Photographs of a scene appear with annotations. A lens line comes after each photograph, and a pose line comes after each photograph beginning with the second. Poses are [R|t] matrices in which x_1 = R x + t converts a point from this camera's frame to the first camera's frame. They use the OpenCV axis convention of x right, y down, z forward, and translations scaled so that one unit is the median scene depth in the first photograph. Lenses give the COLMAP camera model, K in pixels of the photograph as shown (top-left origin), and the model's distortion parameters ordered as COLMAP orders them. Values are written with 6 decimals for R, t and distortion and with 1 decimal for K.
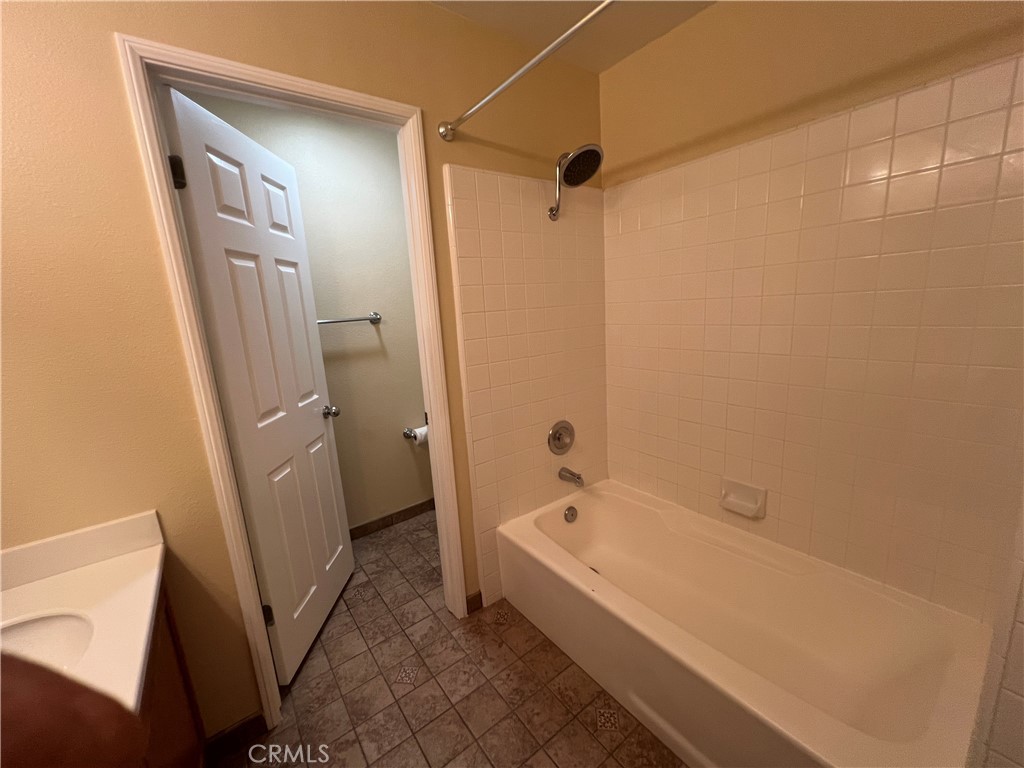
lens RADIAL K [[410.3, 0, 510.7], [0, 410.3, 384.4], [0, 0, 1]] dist [0.000989, 0.000318]
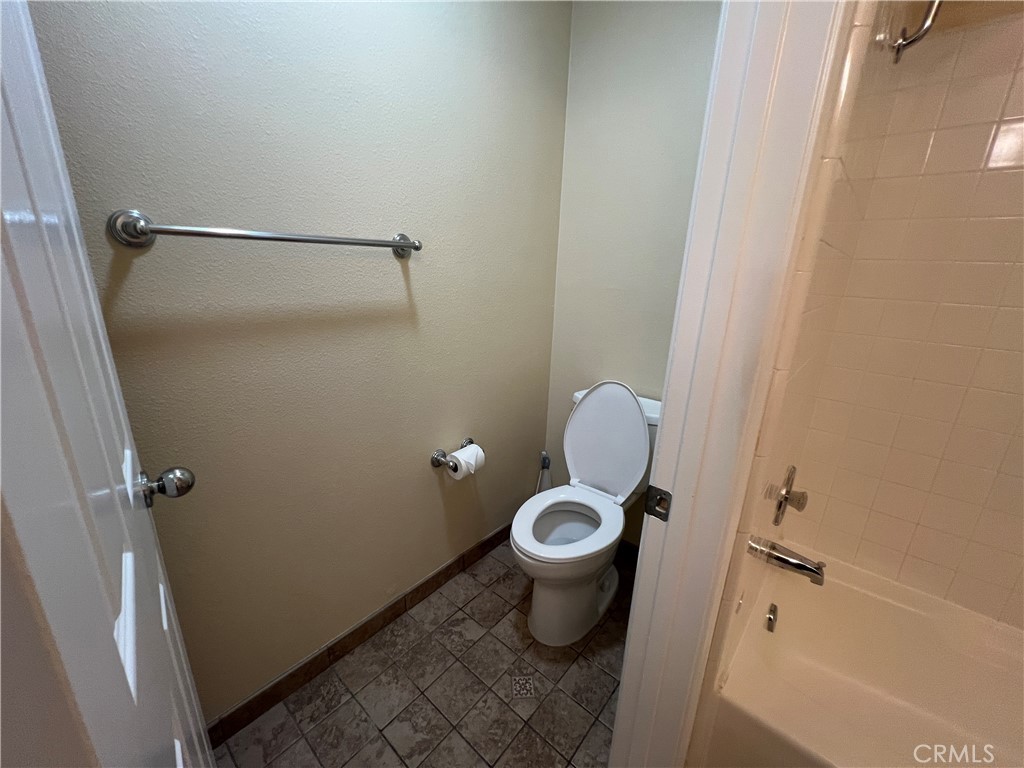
lens RADIAL K [[410.3, 0, 510.6], [0, 410.3, 387.5], [0, 0, 1]] dist [0.000989, 0.000318]
pose [[0.972802, 0.034012, 0.229125, -0.412291], [-0.053383, 0.995454, 0.078879, -0.045776], [-0.225401, -0.088965, 0.970196, 0.609254]]
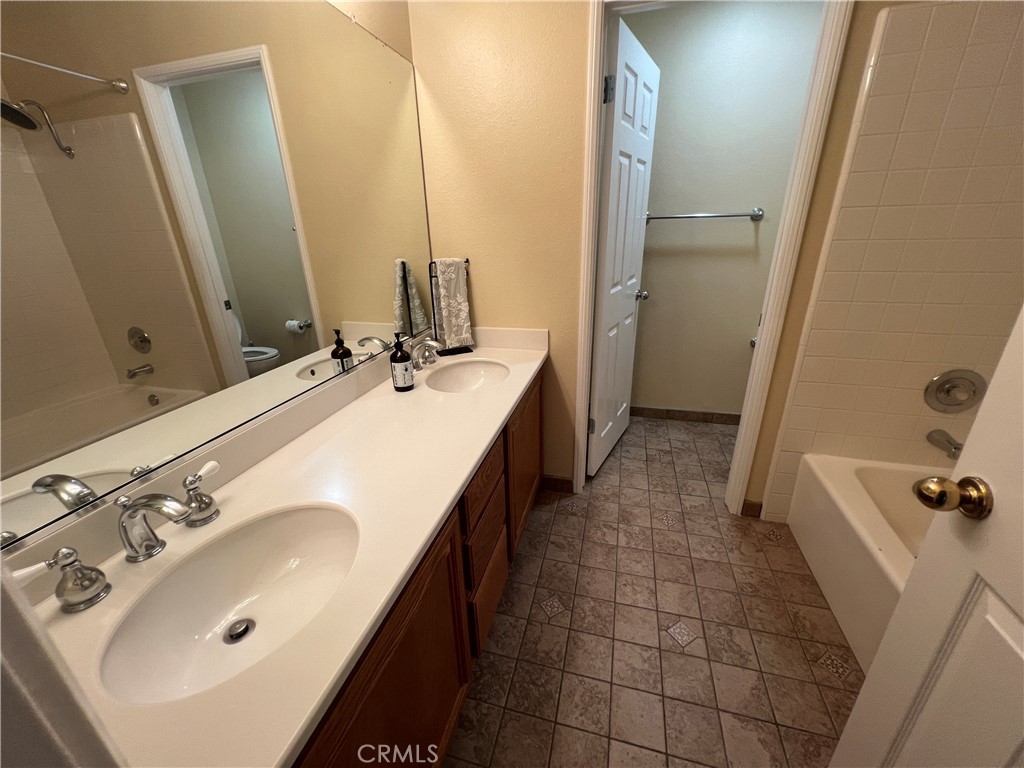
lens RADIAL K [[410.3, 0, 511.7], [0, 410.3, 383.3], [0, 0, 1]] dist [0.000989, 0.000318]
pose [[0.618608, 0.328512, -0.713726, 0.168454], [-0.167785, 0.942674, 0.288468, 0.039216], [0.767576, -0.058696, 0.638265, -0.097392]]
